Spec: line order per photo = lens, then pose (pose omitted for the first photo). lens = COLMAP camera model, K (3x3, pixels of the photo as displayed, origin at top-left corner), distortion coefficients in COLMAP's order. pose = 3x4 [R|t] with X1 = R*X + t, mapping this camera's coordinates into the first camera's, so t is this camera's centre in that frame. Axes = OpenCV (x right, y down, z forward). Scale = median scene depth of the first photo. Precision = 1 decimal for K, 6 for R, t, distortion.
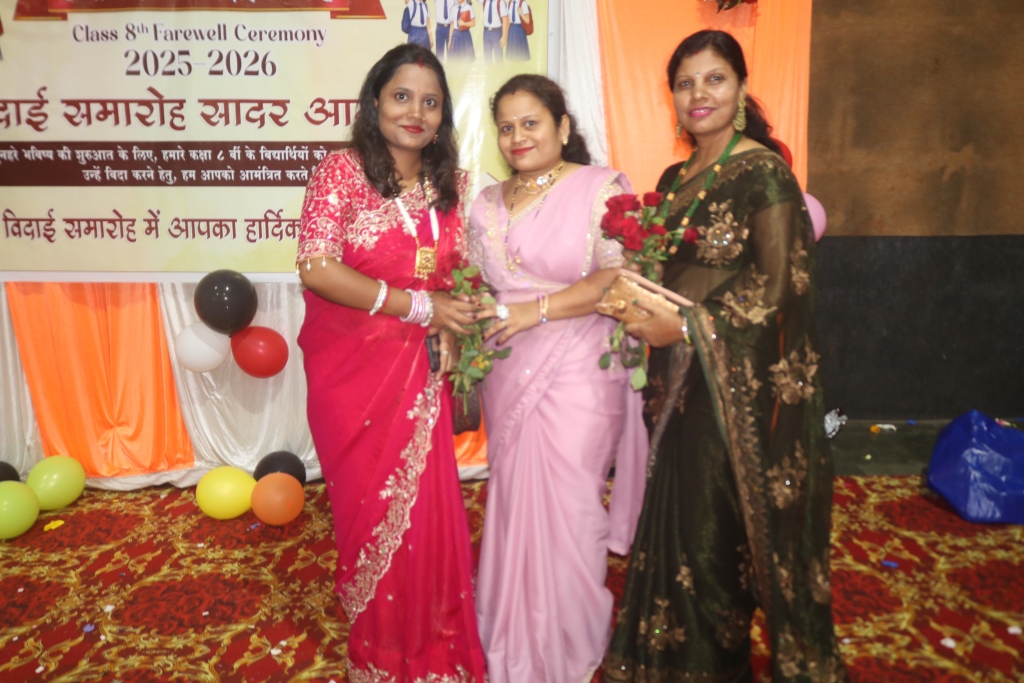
lens RADIAL K [[838.4, 0, 490.8], [0, 838.4, 342.9], [0, 0, 1]] dist [-0.010507, 0.019701]
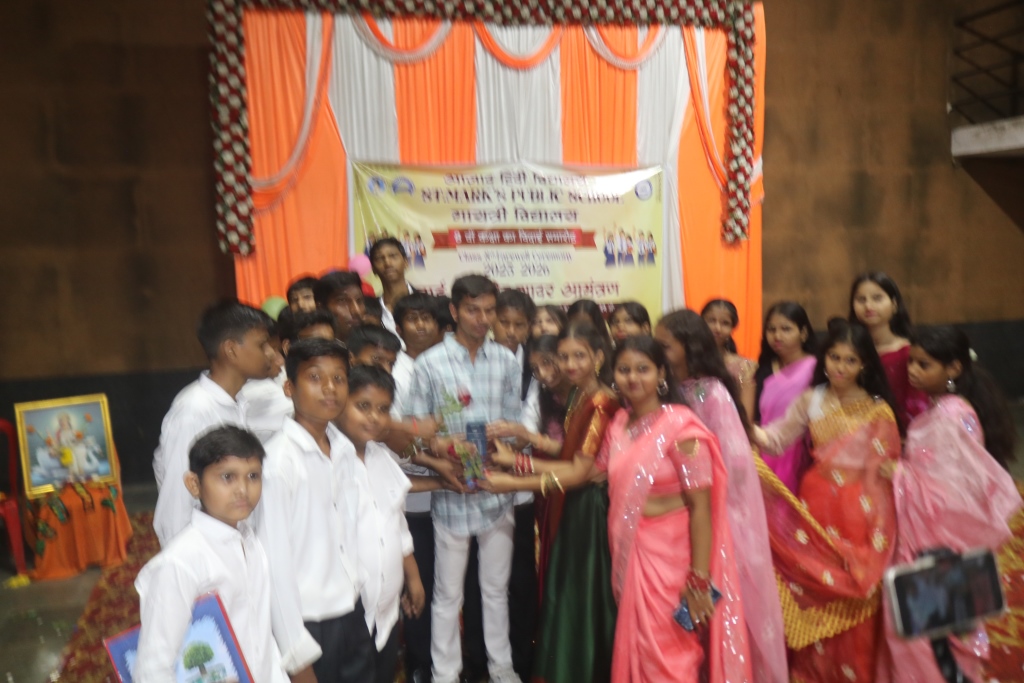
lens RADIAL K [[838.4, 0, 510.8], [0, 838.4, 332.5], [0, 0, 1]] dist [-0.010507, 0.019701]
pose [[0.959202, -0.036688, 0.280331, -0.955794], [0.065190, 0.993526, -0.093035, 0.028237], [-0.275103, 0.107514, 0.955384, -1.027831]]
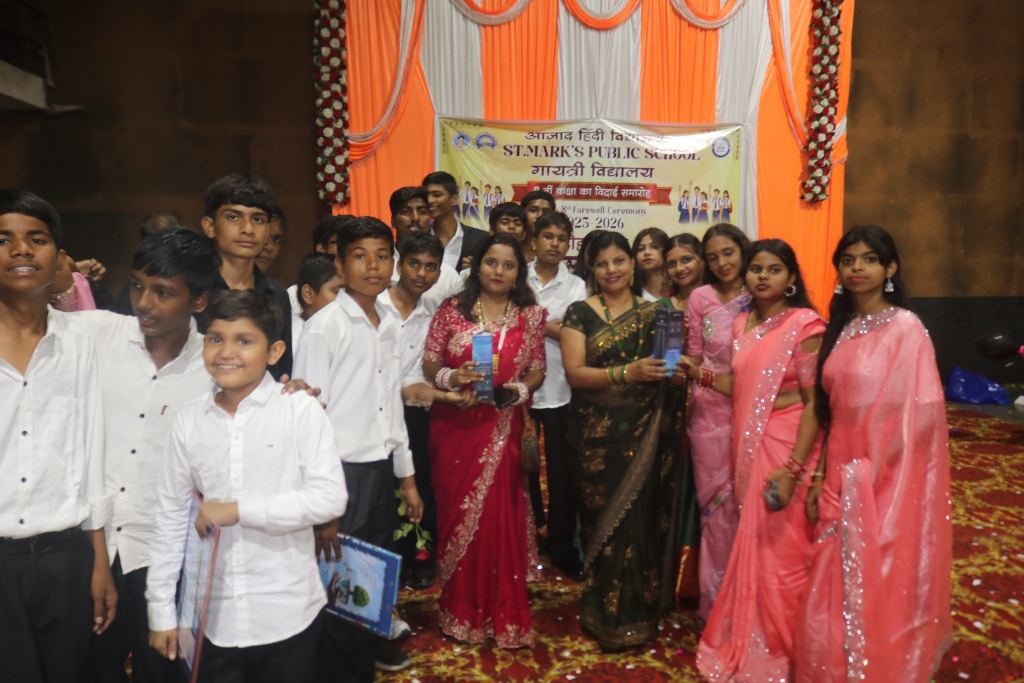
lens RADIAL K [[838.4, 0, 506.8], [0, 838.4, 334.4], [0, 0, 1]] dist [-0.010507, 0.019701]
pose [[0.990825, -0.005601, 0.135038, -0.866325], [0.016542, 0.996655, -0.080032, 0.142289], [-0.134138, 0.081532, 0.987603, -1.163235]]
